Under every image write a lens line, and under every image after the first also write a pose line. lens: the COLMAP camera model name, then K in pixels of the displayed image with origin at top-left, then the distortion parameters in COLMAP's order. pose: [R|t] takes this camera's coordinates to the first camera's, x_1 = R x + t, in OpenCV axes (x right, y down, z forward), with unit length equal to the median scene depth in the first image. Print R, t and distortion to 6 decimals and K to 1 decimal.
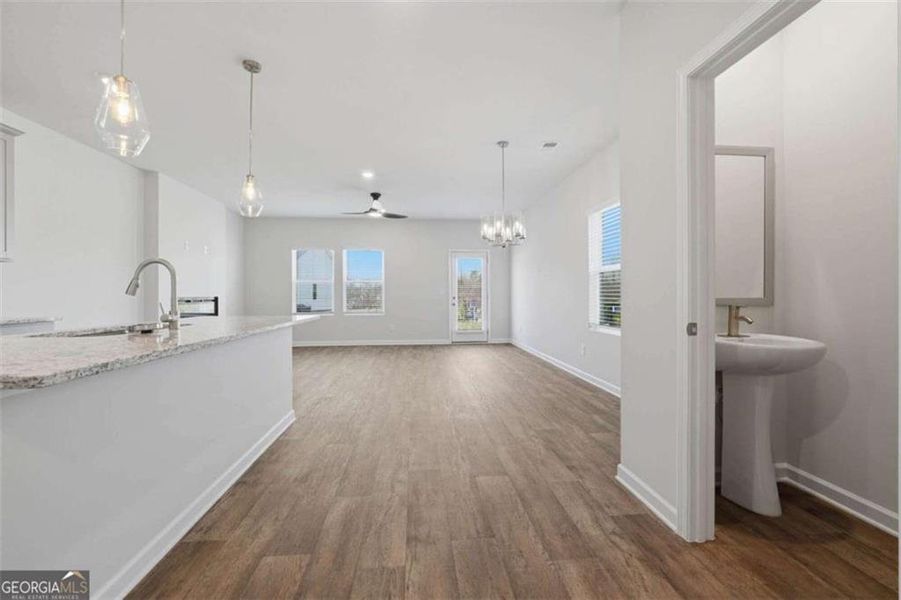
lens RADIAL K [[381.8, 0, 448.0], [0, 381.8, 294.7], [0, 0, 1]] dist [0.000072, 0.001412]
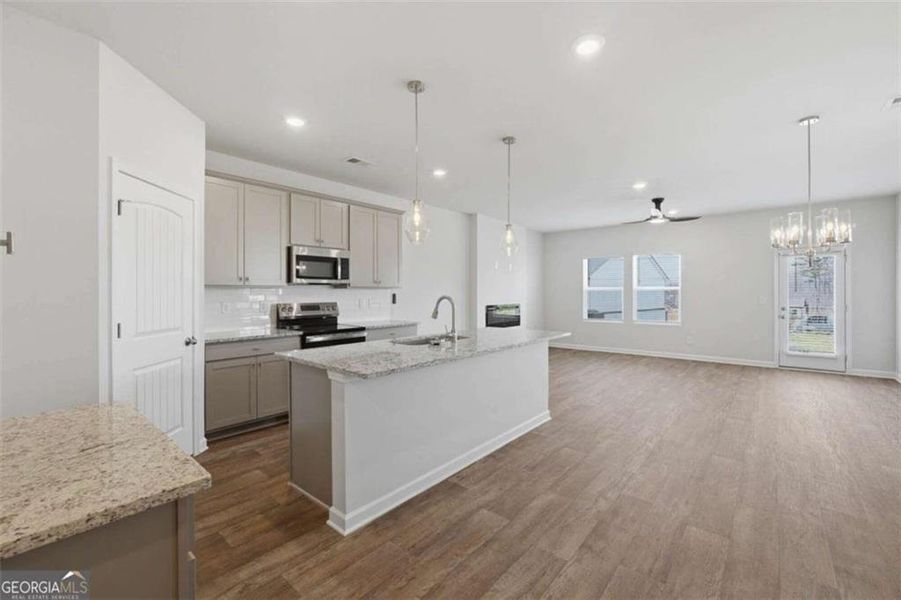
lens RADIAL K [[381.8, 0, 449.7], [0, 381.8, 292.6], [0, 0, 1]] dist [0.000072, 0.001412]
pose [[0.706396, 0.000251, -0.707817, 0.328878], [0.001154, 0.999998, 0.001507, -0.101865], [0.707816, -0.001881, 0.706395, -0.086271]]
